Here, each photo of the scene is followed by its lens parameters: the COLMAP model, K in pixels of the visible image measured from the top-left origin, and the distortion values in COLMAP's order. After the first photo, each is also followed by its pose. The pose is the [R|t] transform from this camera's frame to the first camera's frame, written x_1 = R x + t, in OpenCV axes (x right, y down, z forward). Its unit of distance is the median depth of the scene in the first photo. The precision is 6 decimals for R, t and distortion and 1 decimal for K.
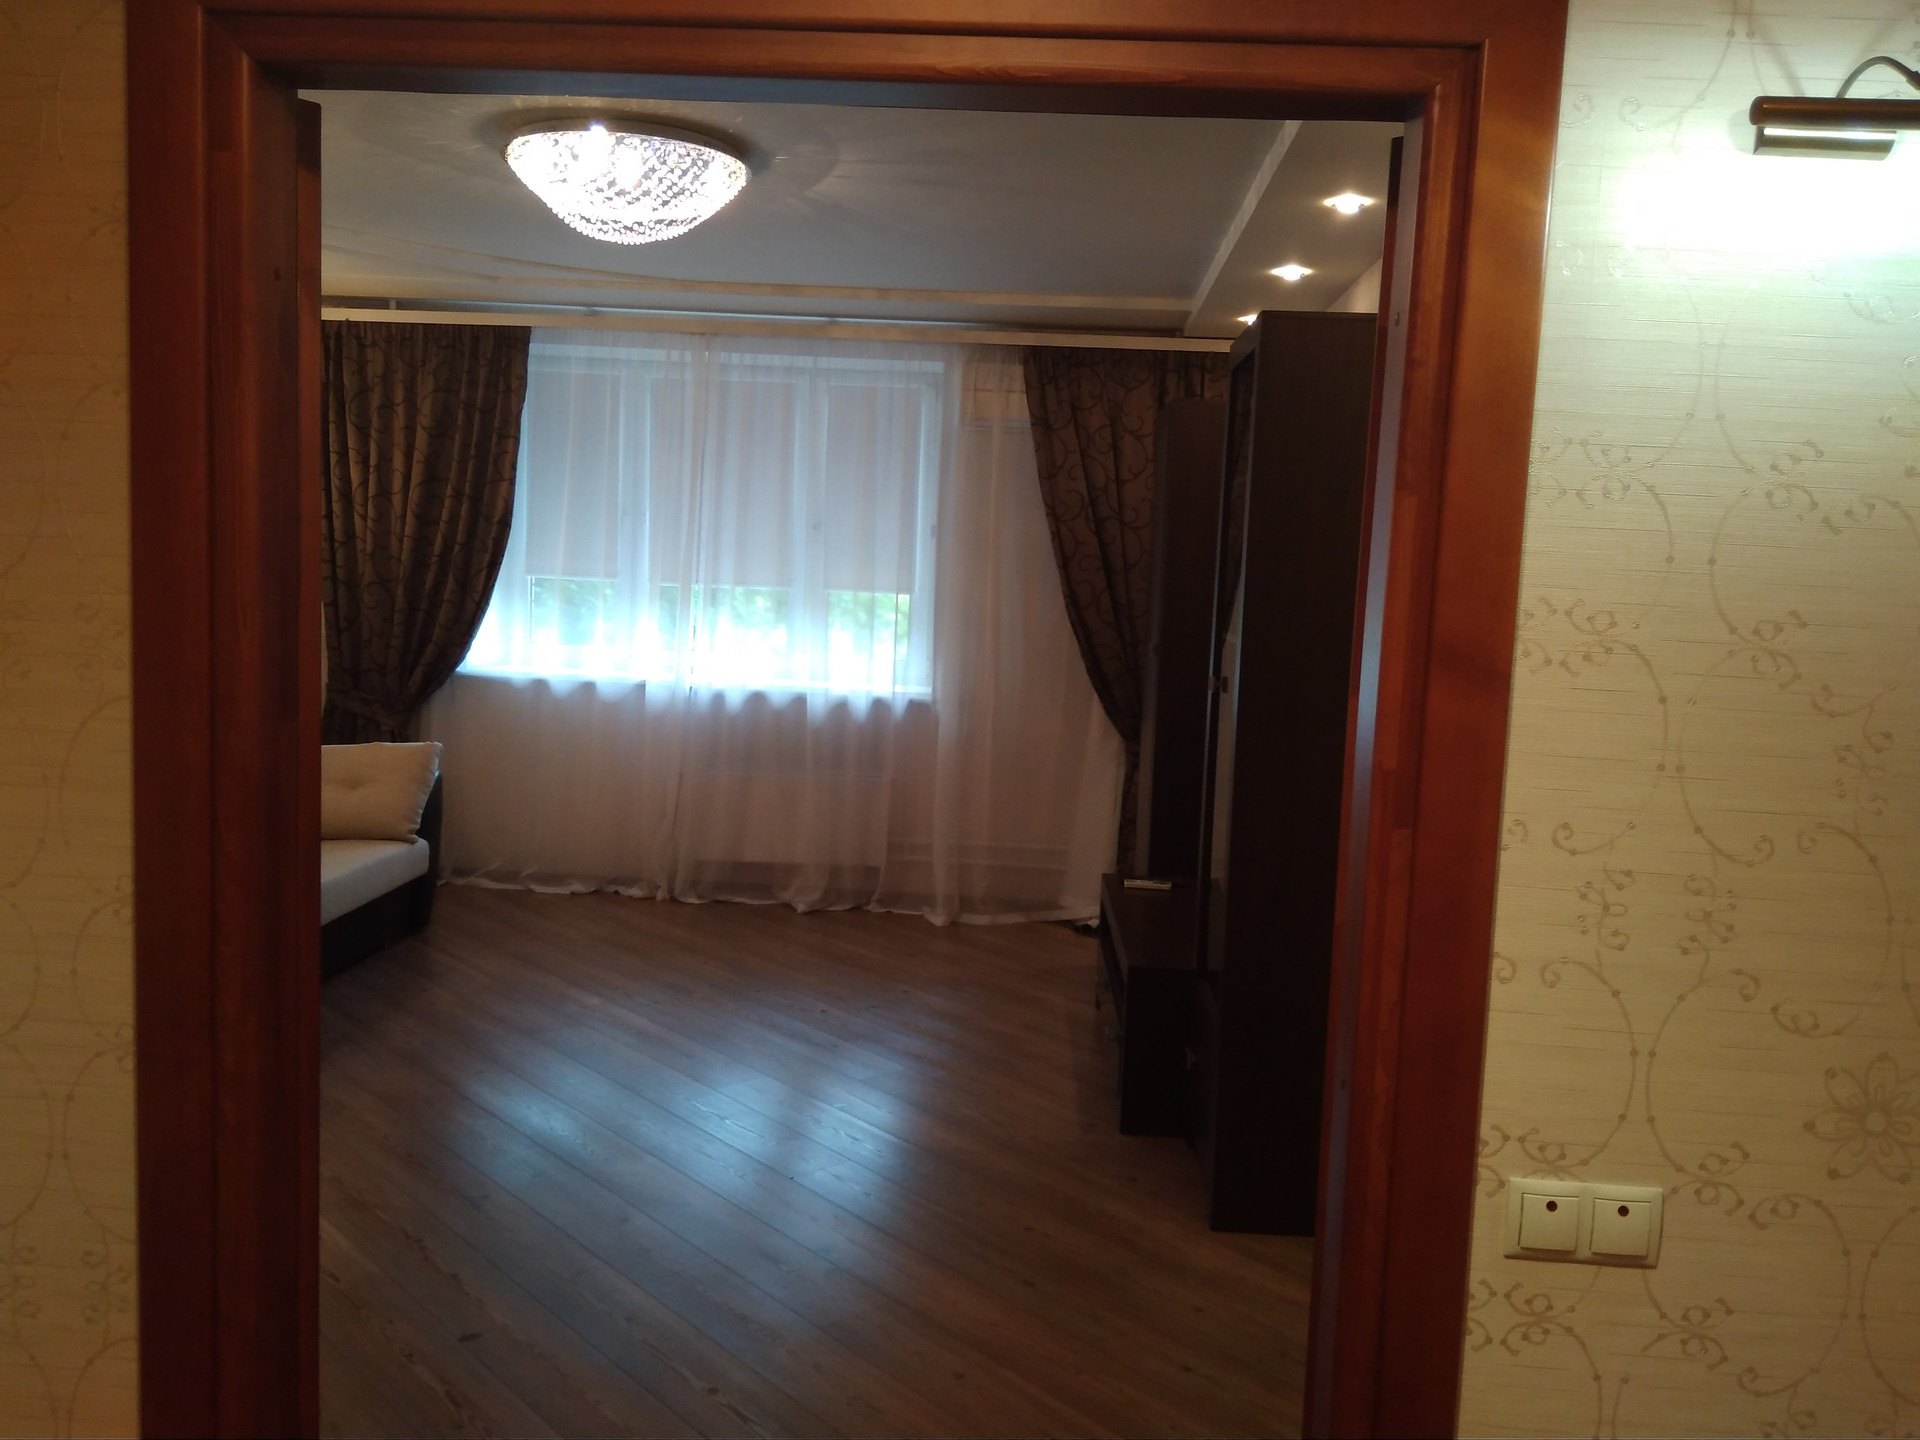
lens RADIAL K [[1527.1, 0, 970.0], [0, 1527.1, 709.3], [0, 0, 1]] dist [0.050240, -0.082429]
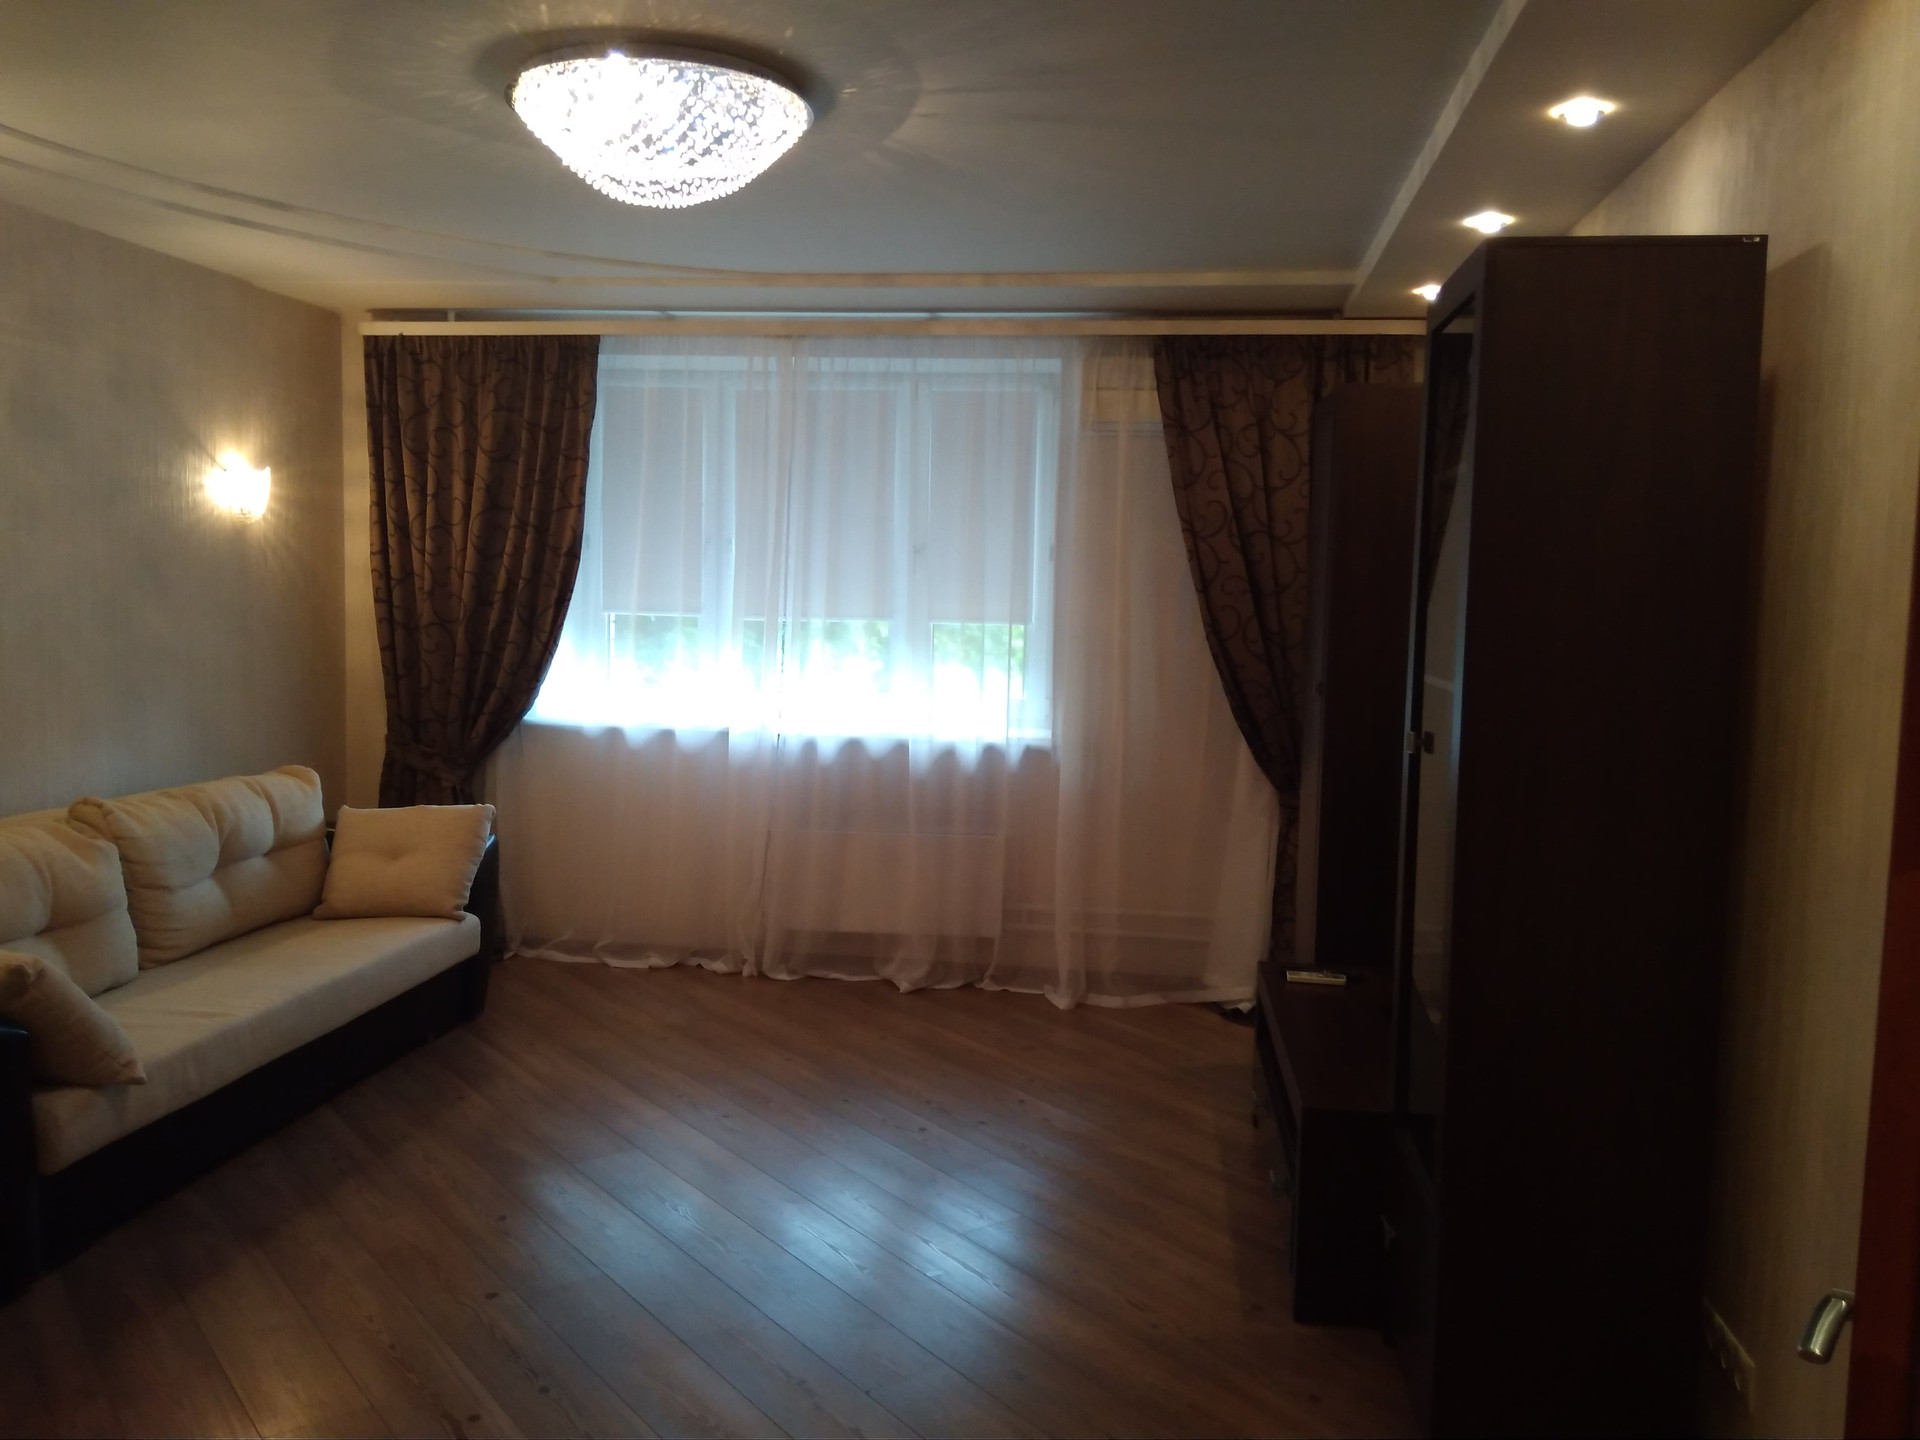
lens RADIAL K [[1527.1, 0, 943.1], [0, 1527.1, 720.2], [0, 0, 1]] dist [0.050240, -0.082429]
pose [[0.994714, -0.011430, -0.102043, 0.003753], [0.010482, 0.999897, -0.009821, -0.019655], [0.102144, 0.008699, 0.994732, 0.191329]]
